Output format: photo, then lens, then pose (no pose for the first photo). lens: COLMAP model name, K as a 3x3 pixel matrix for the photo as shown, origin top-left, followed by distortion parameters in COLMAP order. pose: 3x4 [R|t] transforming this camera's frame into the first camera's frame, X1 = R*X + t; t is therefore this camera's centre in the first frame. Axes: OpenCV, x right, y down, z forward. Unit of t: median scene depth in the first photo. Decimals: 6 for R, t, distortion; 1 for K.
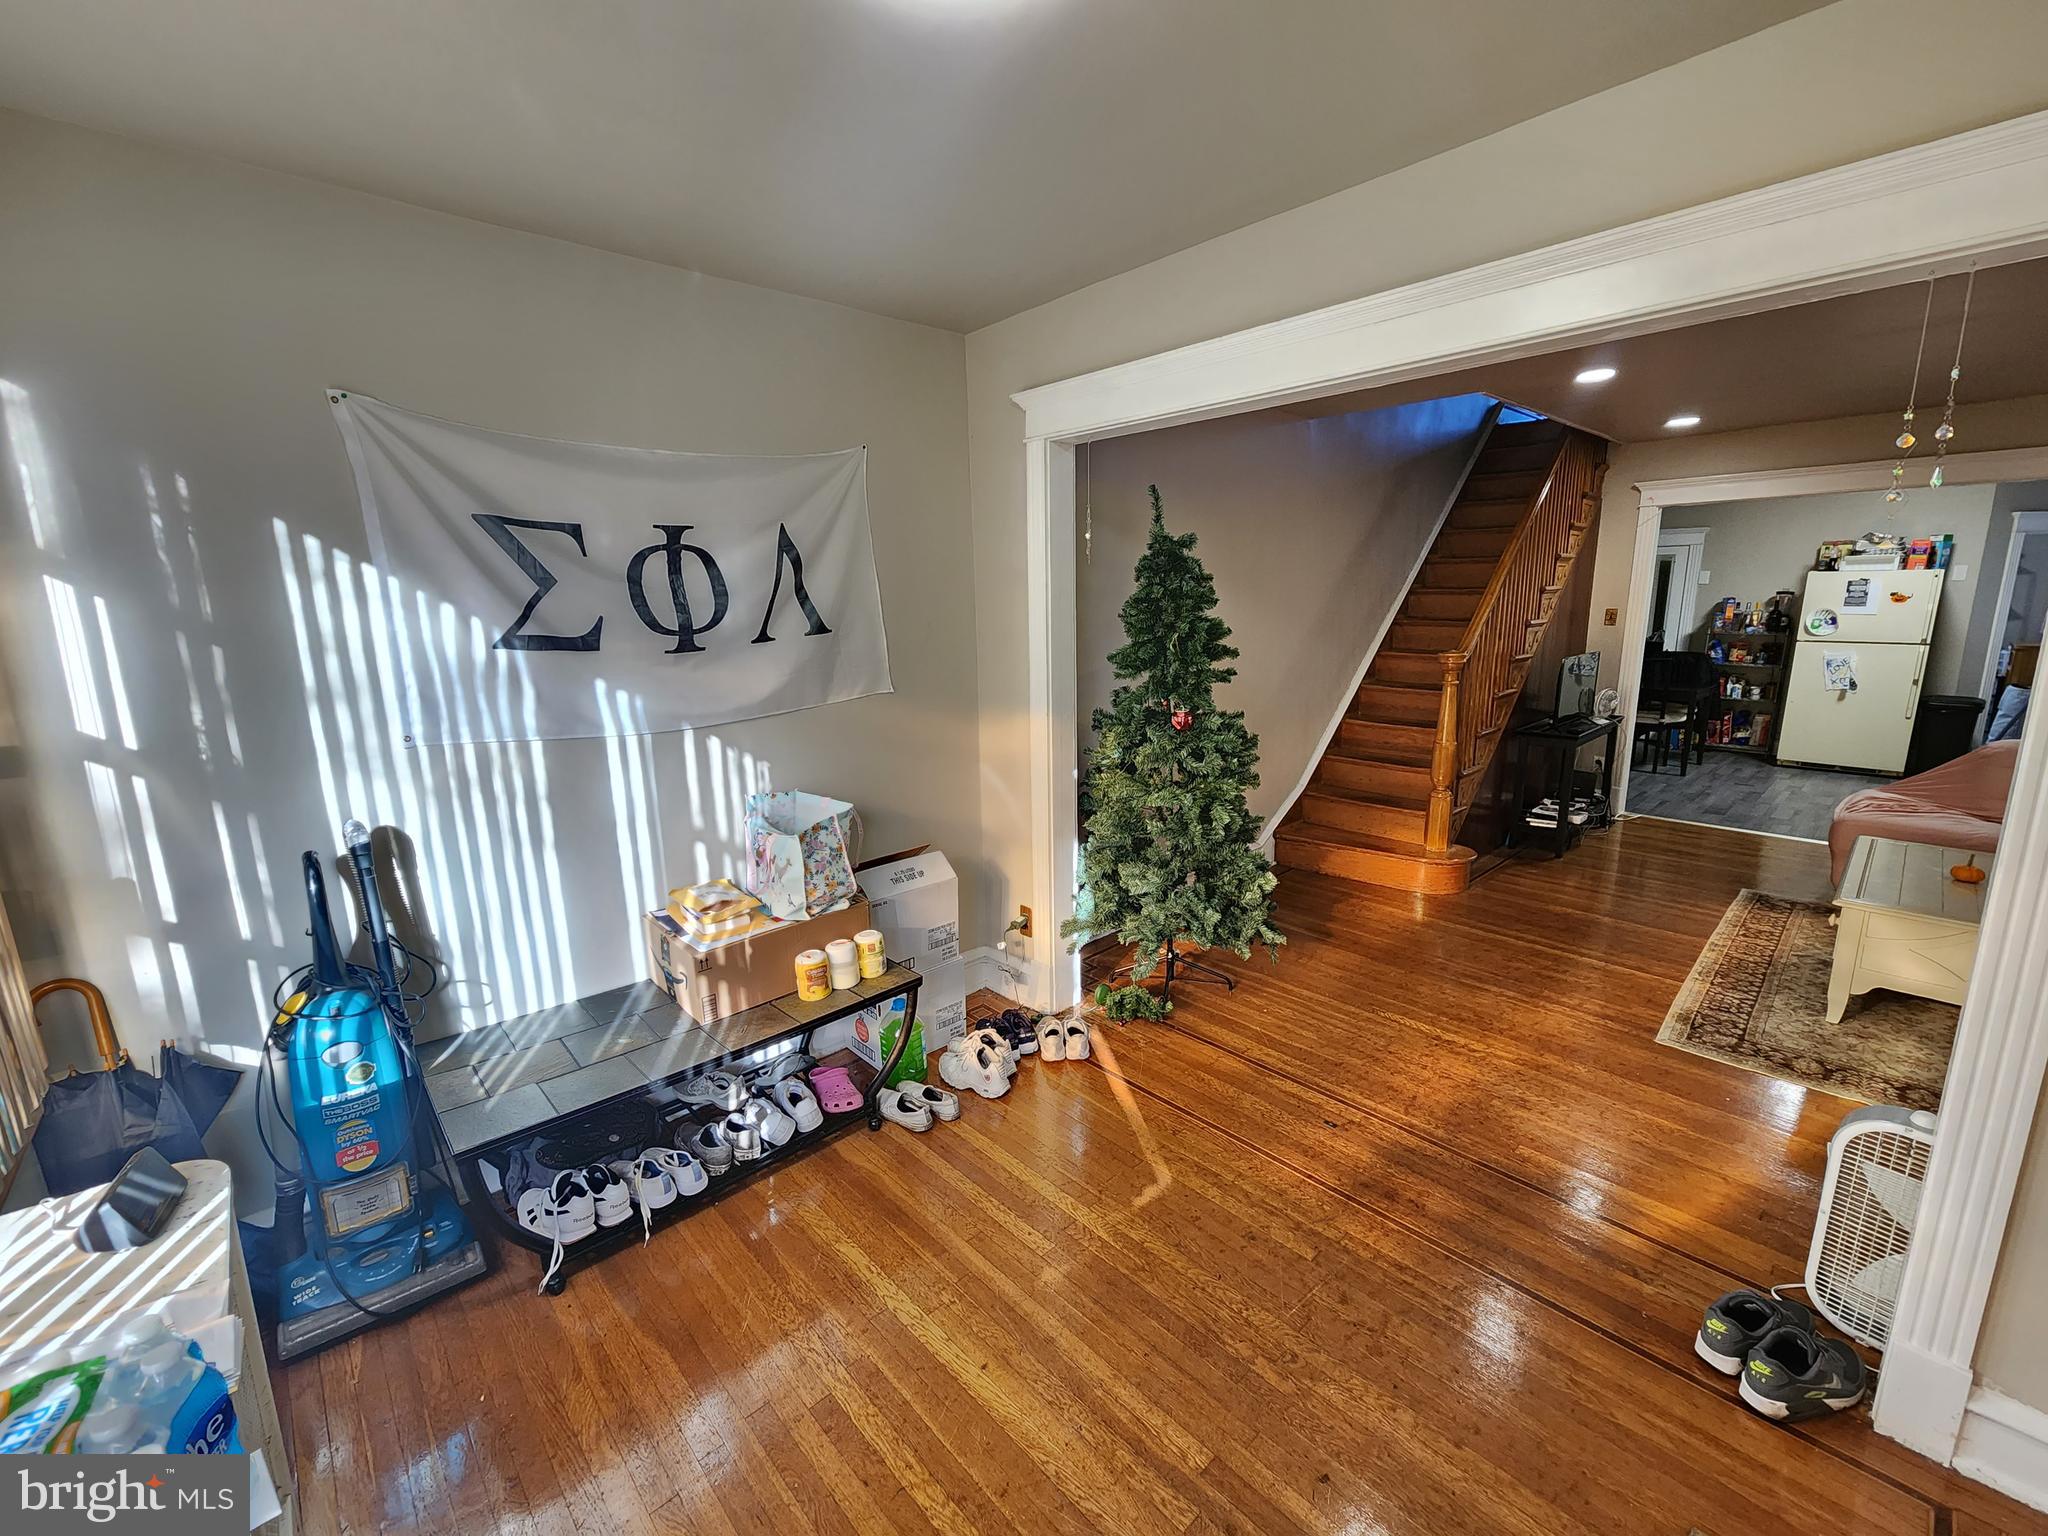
lens RADIAL K [[840.7, 0, 1019.7], [0, 840.7, 768.8], [0, 0, 1]] dist [0.003782, -0.003624]
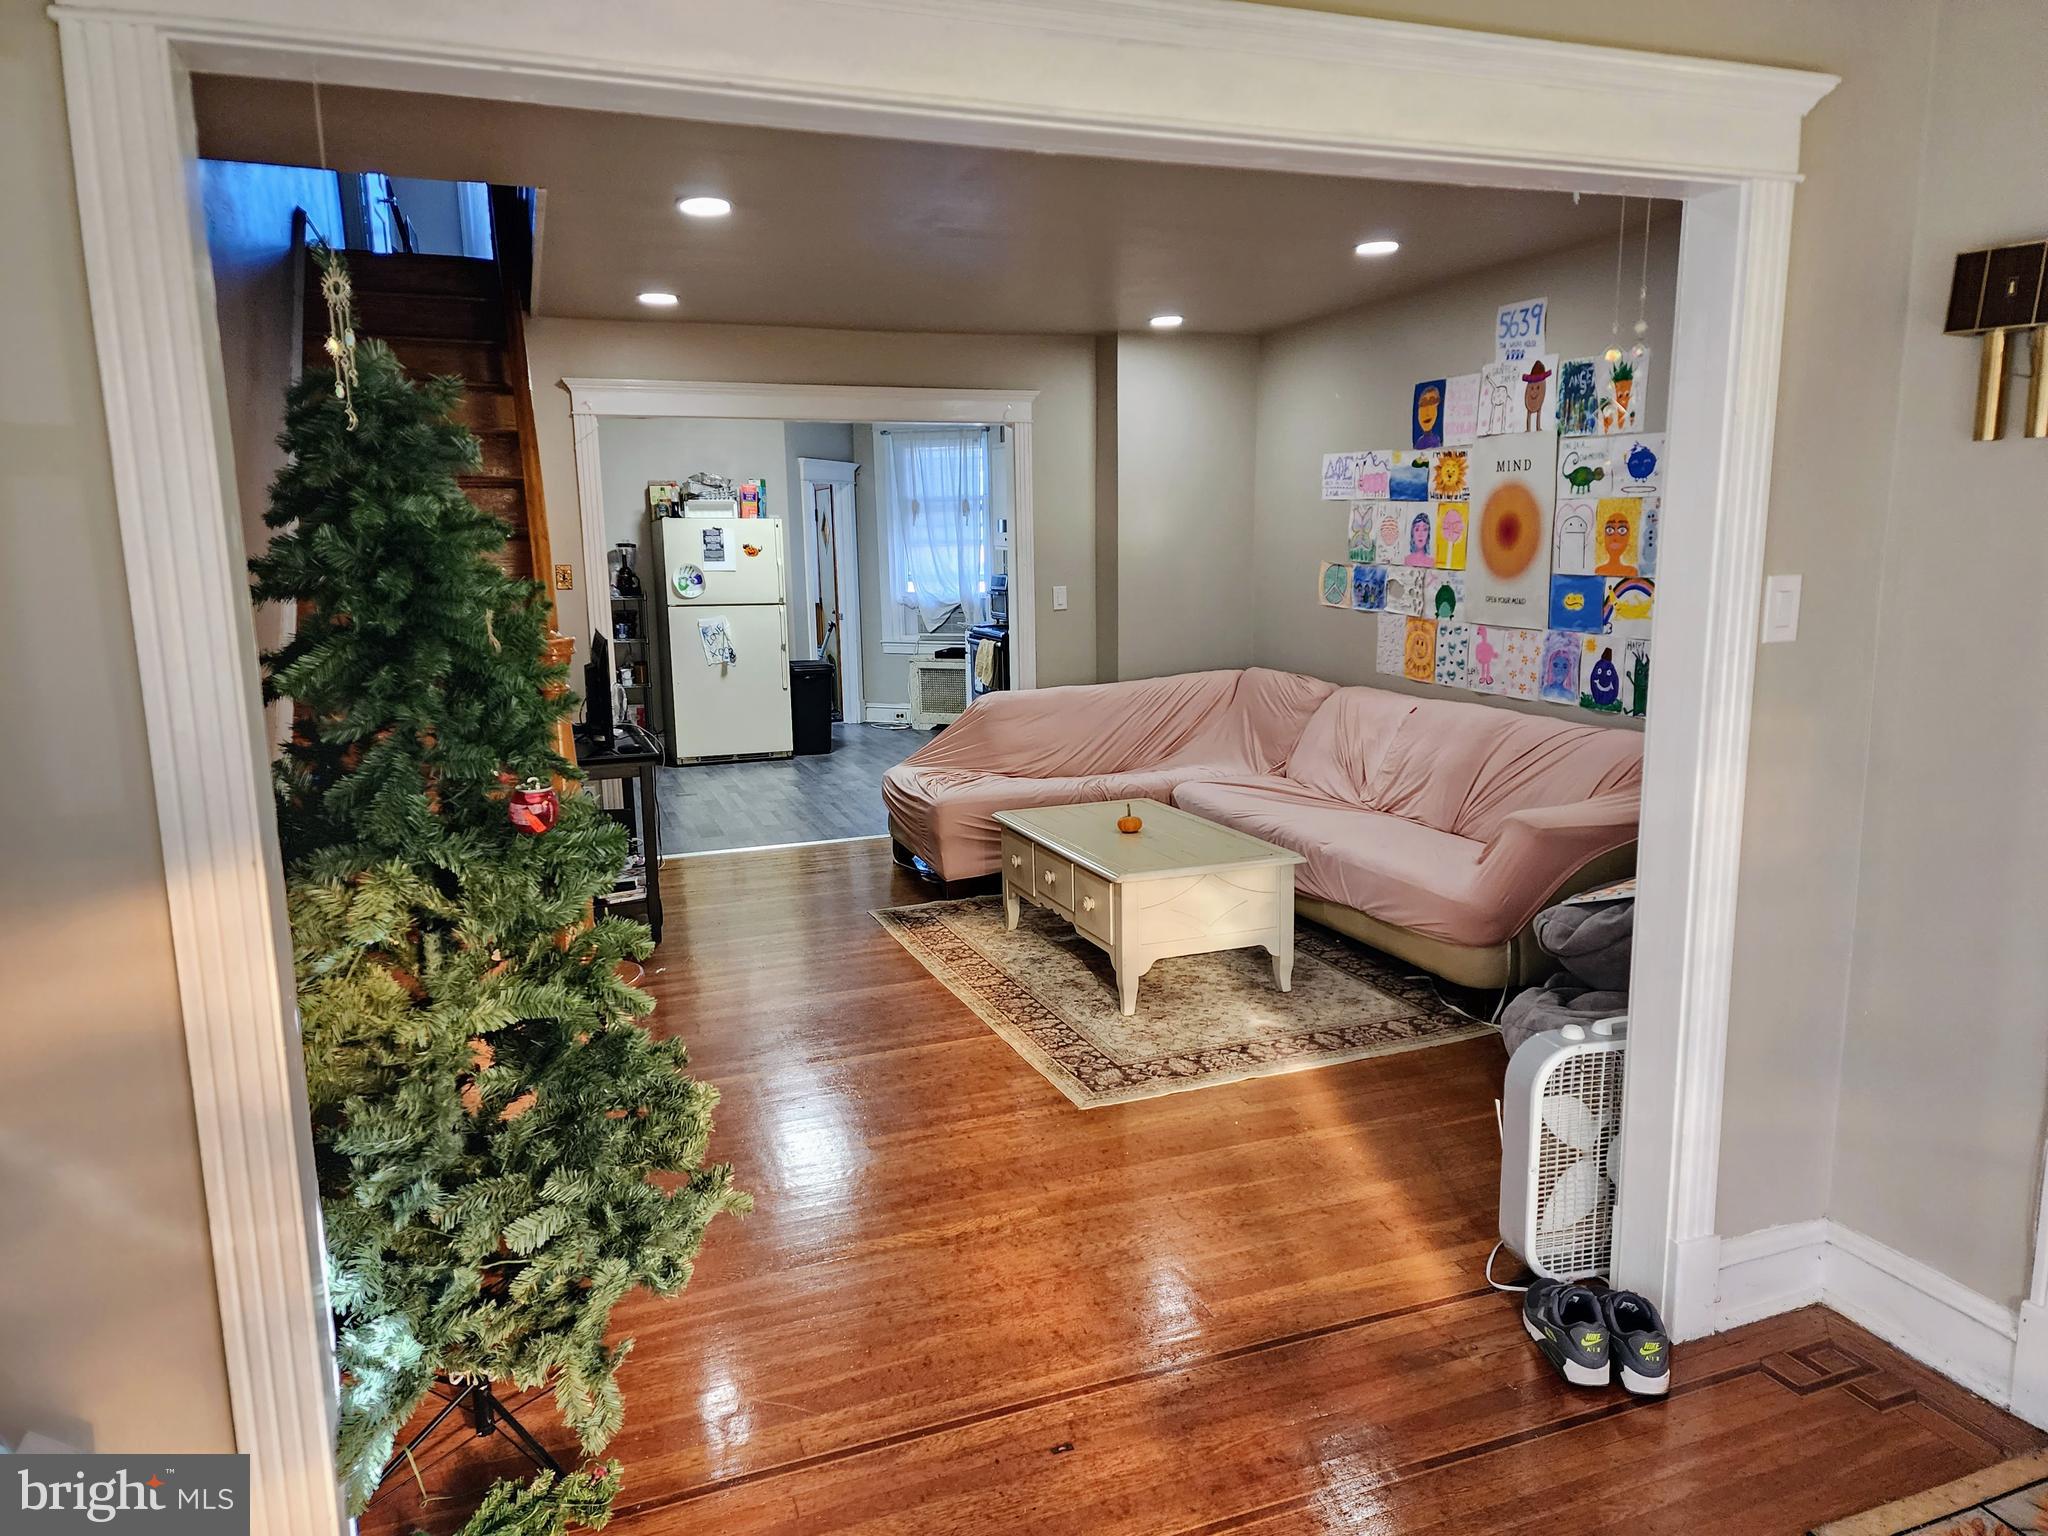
lens RADIAL K [[1365.5, 0, 1057.7], [0, 1365.5, 761.9], [0, 0, 1]] dist [0.071597, -0.055256]
pose [[0.356813, -0.140048, 0.923619, -0.156700], [0.193852, 0.978278, 0.073447, -0.035015], [-0.913841, 0.152839, 0.376211, 0.219029]]
